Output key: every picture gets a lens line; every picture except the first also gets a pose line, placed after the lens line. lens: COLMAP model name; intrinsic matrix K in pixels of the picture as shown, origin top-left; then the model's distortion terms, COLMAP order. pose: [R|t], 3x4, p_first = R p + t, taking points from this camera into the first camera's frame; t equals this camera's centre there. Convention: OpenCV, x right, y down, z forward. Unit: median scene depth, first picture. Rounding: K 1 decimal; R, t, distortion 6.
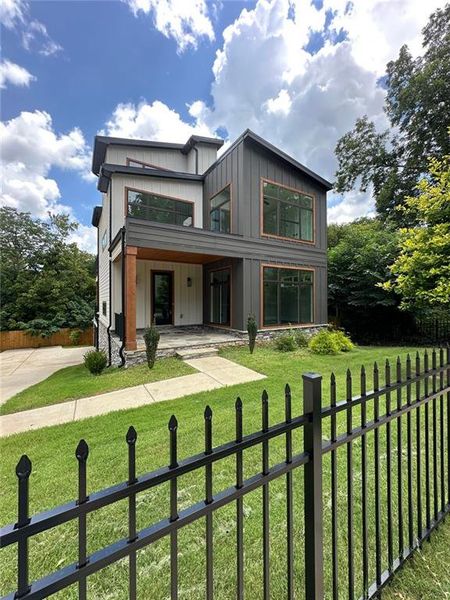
lens RADIAL K [[239.9, 0, 225.0], [0, 239.9, 300.0], [0, 0, 1]] dist [-0.005615, -0.000130]
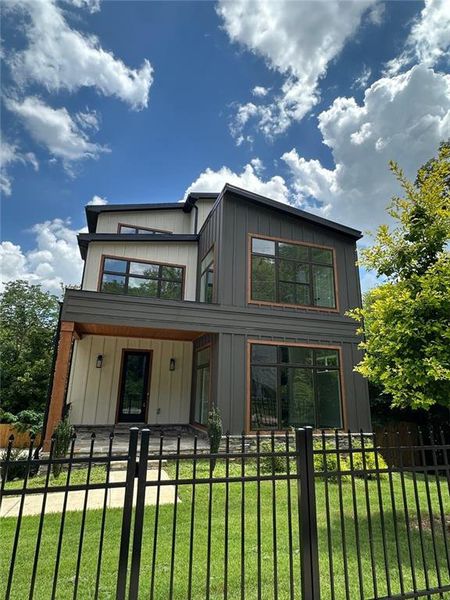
lens RADIAL K [[336.1, 0, 225.0], [0, 336.1, 300.0], [0, 0, 1]] dist [0.000061, 0.000265]
pose [[0.973014, -0.035757, -0.227960, 0.263661], [-0.025918, 0.964732, -0.261953, 0.002413], [0.229287, 0.260793, 0.937771, -0.015024]]
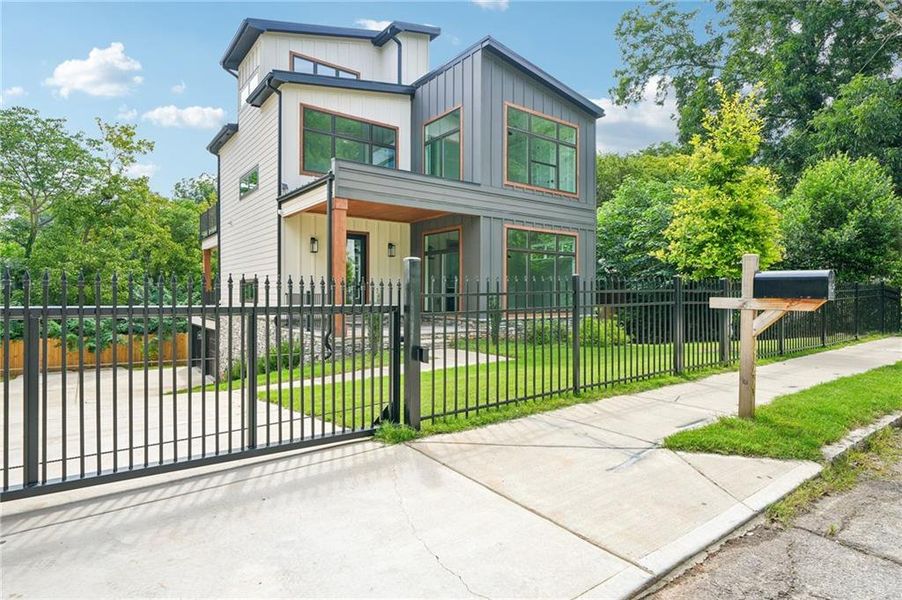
lens RADIAL K [[486.1, 0, 451.0], [0, 486.1, 300.0], [0, 0, 1]] dist [-0.002358, -0.000201]
pose [[0.994995, 0.004590, 0.099820, -0.118973], [-0.005634, 0.999932, 0.010170, 0.046740], [-0.099767, -0.010682, 0.994954, -0.332330]]
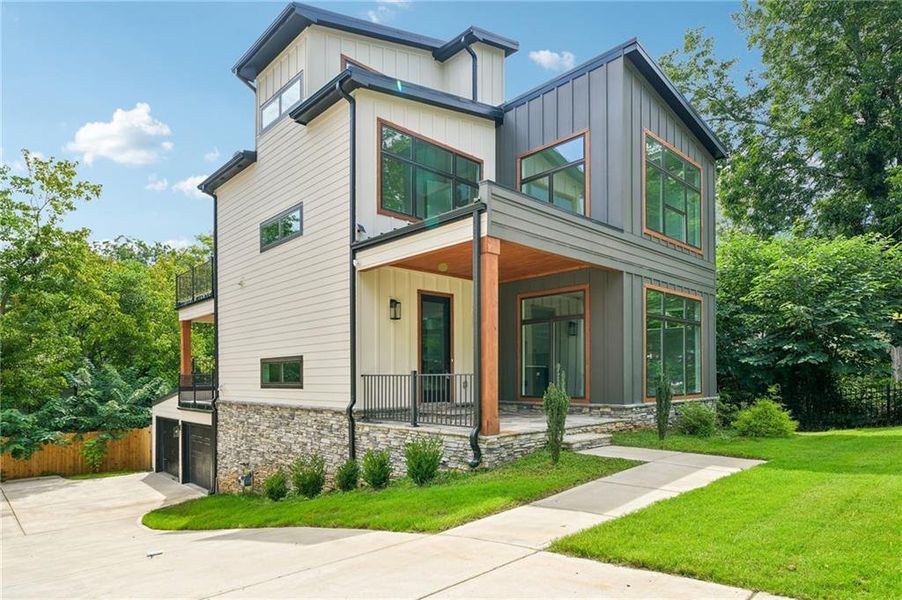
lens RADIAL K [[524.6, 0, 453.4], [0, 524.6, 377.9], [0, 0, 1]] dist [-0.005127, -0.001906]
pose [[0.976330, -0.006018, 0.216204, -0.437532], [0.005789, 0.999982, 0.001692, 0.049829], [-0.216211, -0.000400, 0.976347, -0.066007]]
